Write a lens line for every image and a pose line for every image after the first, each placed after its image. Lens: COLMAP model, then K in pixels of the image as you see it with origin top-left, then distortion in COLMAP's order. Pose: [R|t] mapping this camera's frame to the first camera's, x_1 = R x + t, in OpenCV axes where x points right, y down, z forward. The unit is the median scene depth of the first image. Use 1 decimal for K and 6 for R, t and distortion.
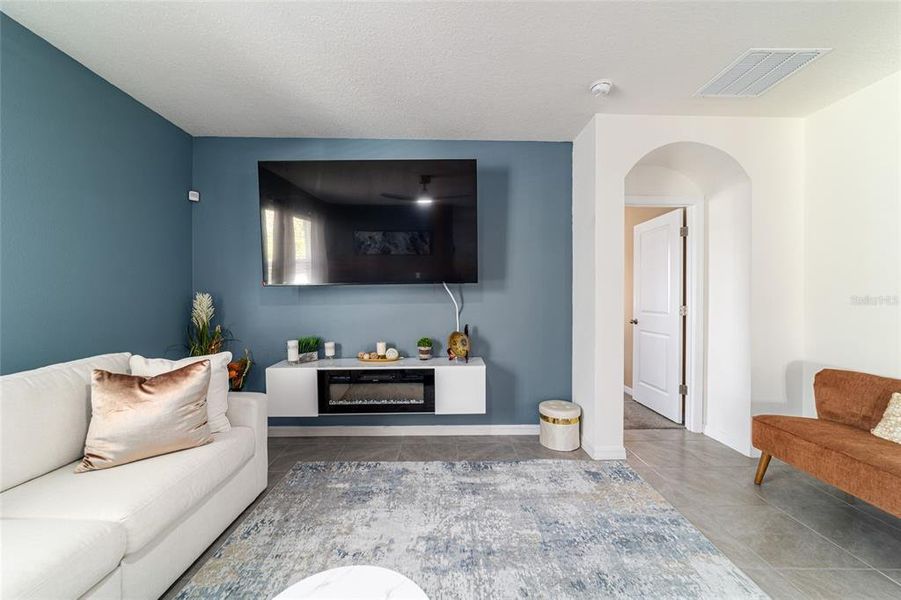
lens RADIAL K [[345.2, 0, 449.2], [0, 345.2, 299.4], [0, 0, 1]] dist [-0.014895, 0.006319]
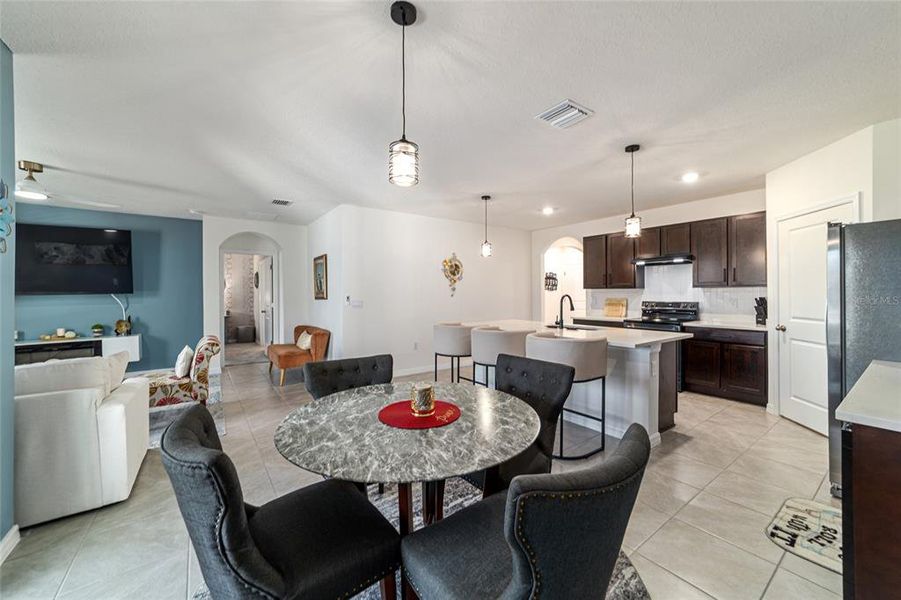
lens RADIAL K [[345.2, 0, 450.5], [0, 345.2, 292.8], [0, 0, 1]] dist [-0.014895, 0.006319]
pose [[0.820699, -0.008590, 0.571296, 0.440981], [0.012430, 0.999919, -0.002822, -0.024025], [-0.571226, 0.009417, 0.820739, -1.567895]]
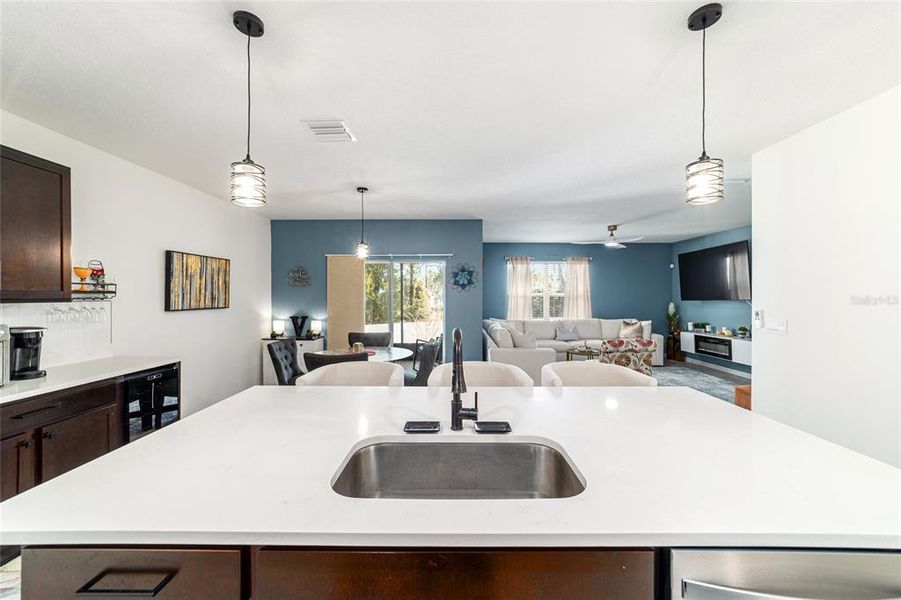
lens RADIAL K [[345.2, 0, 447.8], [0, 345.2, 296.8], [0, 0, 1]] dist [-0.014895, 0.006319]
pose [[-0.038269, -0.002312, -0.999265, 2.109533], [-0.005104, 0.999985, -0.002119, -0.053576], [0.999254, 0.005019, -0.038280, -0.670731]]
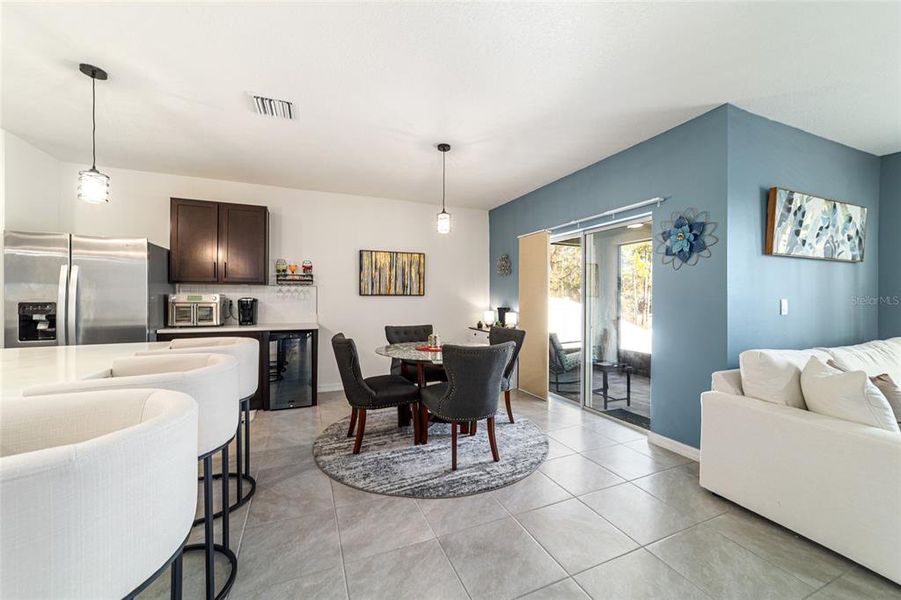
lens RADIAL K [[345.2, 0, 449.2], [0, 345.2, 296.1], [0, 0, 1]] dist [-0.014895, 0.006319]
pose [[-0.928235, -0.009809, -0.371864, 1.116998], [-0.010185, 0.999948, -0.000954, 0.003045], [0.371854, 0.002902, -0.928287, 0.003330]]
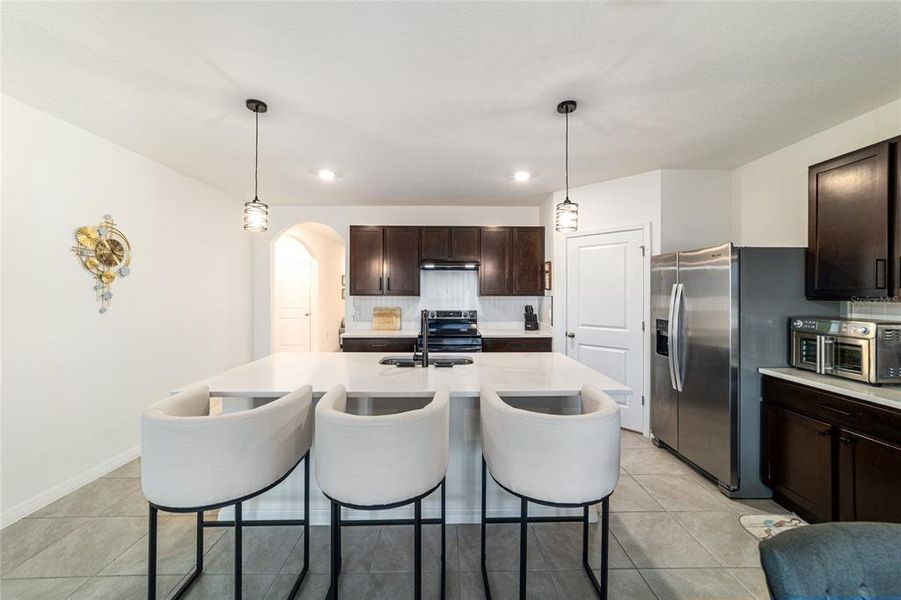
lens RADIAL K [[345.2, 0, 450.8], [0, 345.2, 293.7], [0, 0, 1]] dist [-0.014895, 0.006319]
pose [[0.007411, -0.006911, 0.999949, 0.764876], [0.005189, 0.999963, 0.006872, -0.061569], [-0.999959, 0.005137, 0.007446, -0.737867]]
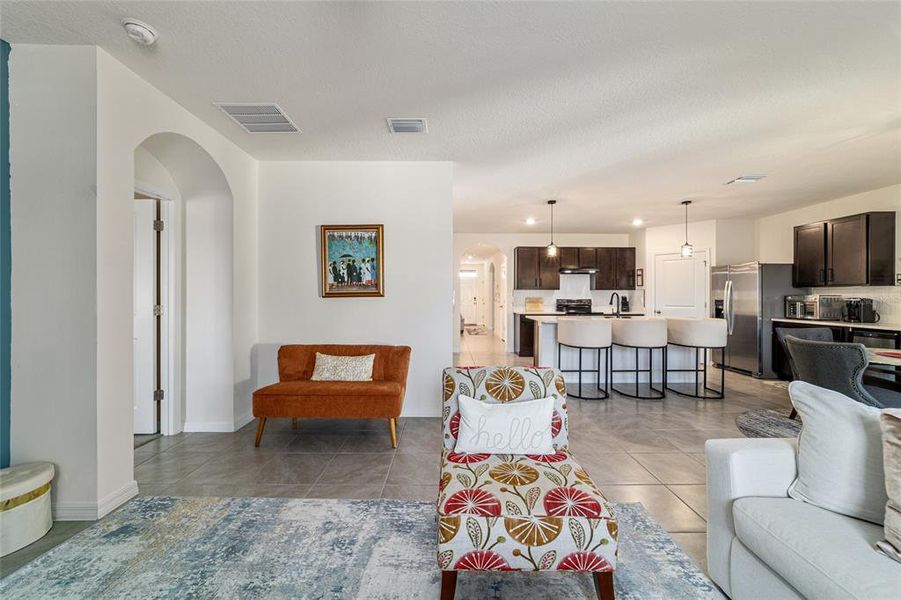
lens RADIAL K [[345.2, 0, 450.2], [0, 345.2, 296.3], [0, 0, 1]] dist [-0.014895, 0.006319]
pose [[0.015063, -0.004635, 0.999876, -0.272513], [0.004676, 0.999979, 0.004565, -0.006072], [-0.999876, 0.004606, 0.015084, 0.225517]]
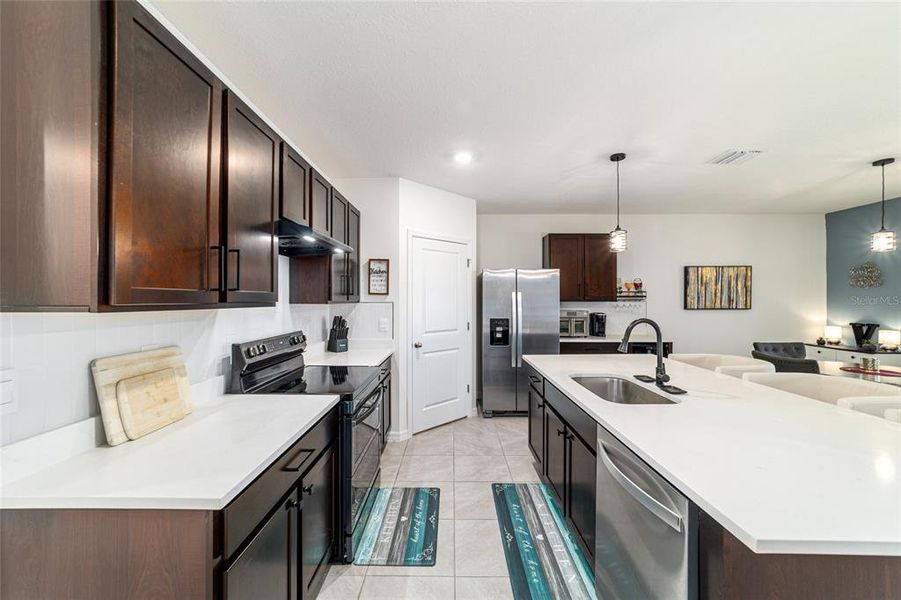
lens RADIAL K [[345.2, 0, 449.3], [0, 345.2, 298.8], [0, 0, 1]] dist [-0.014895, 0.006319]
pose [[-0.999461, -0.003817, 0.032614, 2.055704], [-0.003609, 0.999973, 0.006438, -0.059823], [-0.032638, 0.006317, -0.999447, 0.068815]]
